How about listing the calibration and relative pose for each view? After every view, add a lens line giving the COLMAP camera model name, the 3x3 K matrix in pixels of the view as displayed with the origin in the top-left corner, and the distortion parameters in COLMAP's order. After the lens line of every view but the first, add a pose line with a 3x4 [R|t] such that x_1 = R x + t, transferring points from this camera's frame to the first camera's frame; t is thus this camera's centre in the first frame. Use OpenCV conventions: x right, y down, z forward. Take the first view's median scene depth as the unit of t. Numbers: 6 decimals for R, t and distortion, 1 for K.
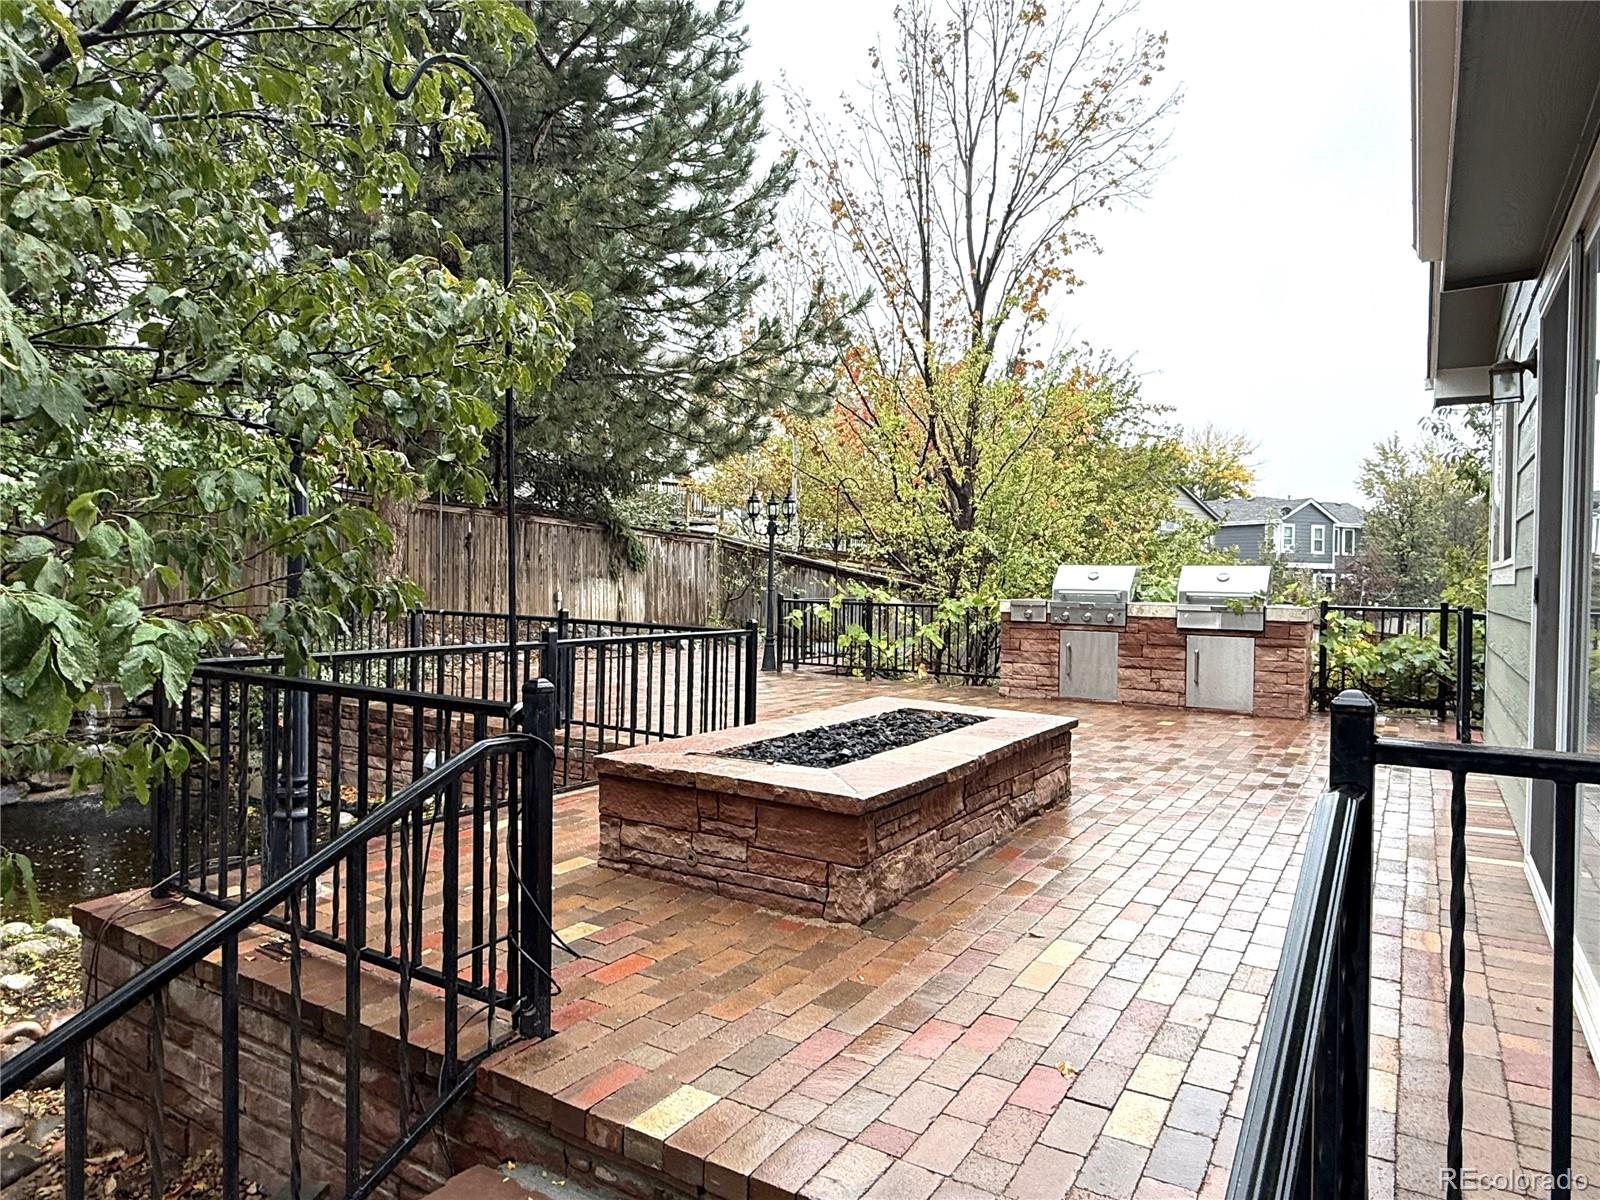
lens RADIAL K [[976.5, 0, 796.6], [0, 976.5, 595.5], [0, 0, 1]] dist [0.000238, 0.000263]
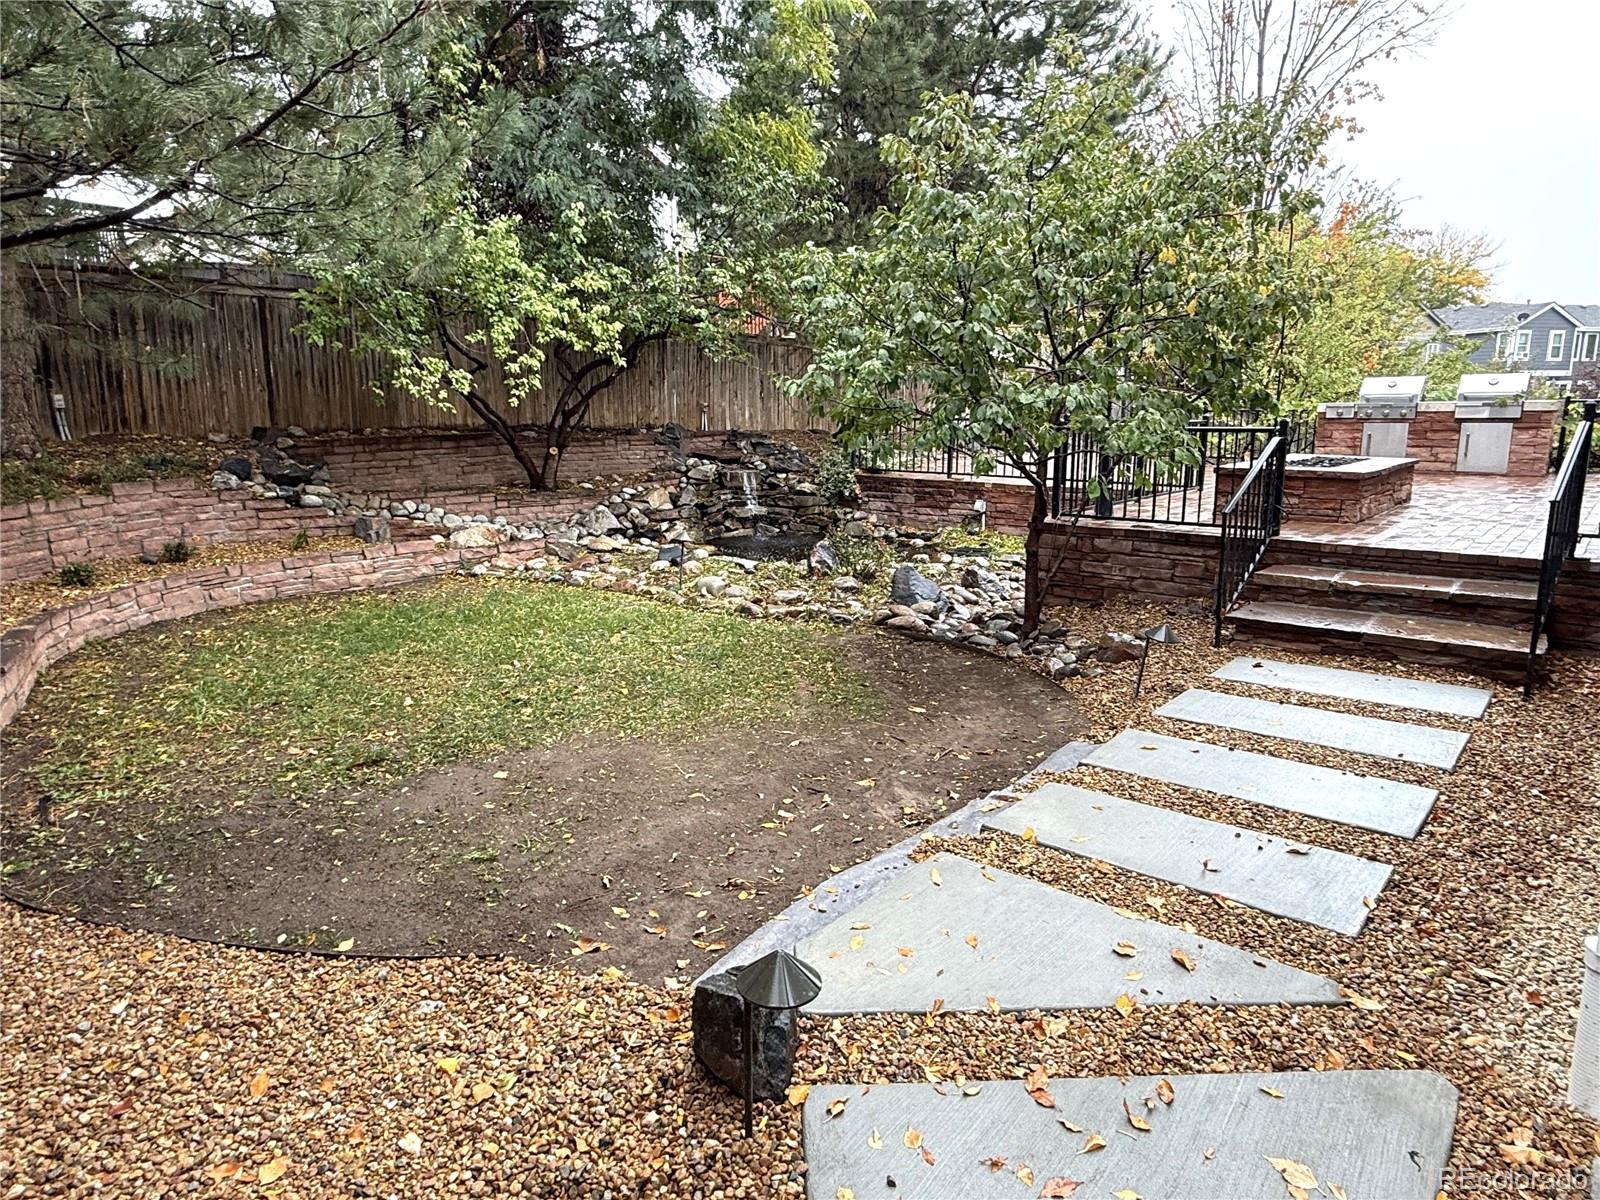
lens RADIAL K [[946.1, 0, 804.0], [0, 946.1, 604.8], [0, 0, 1]] dist [0.004124, -0.000747]
pose [[0.986480, 0.004618, -0.163816, -0.181949], [0.026050, 0.982475, 0.184565, 0.010530], [0.161797, -0.186337, 0.969072, -0.317666]]
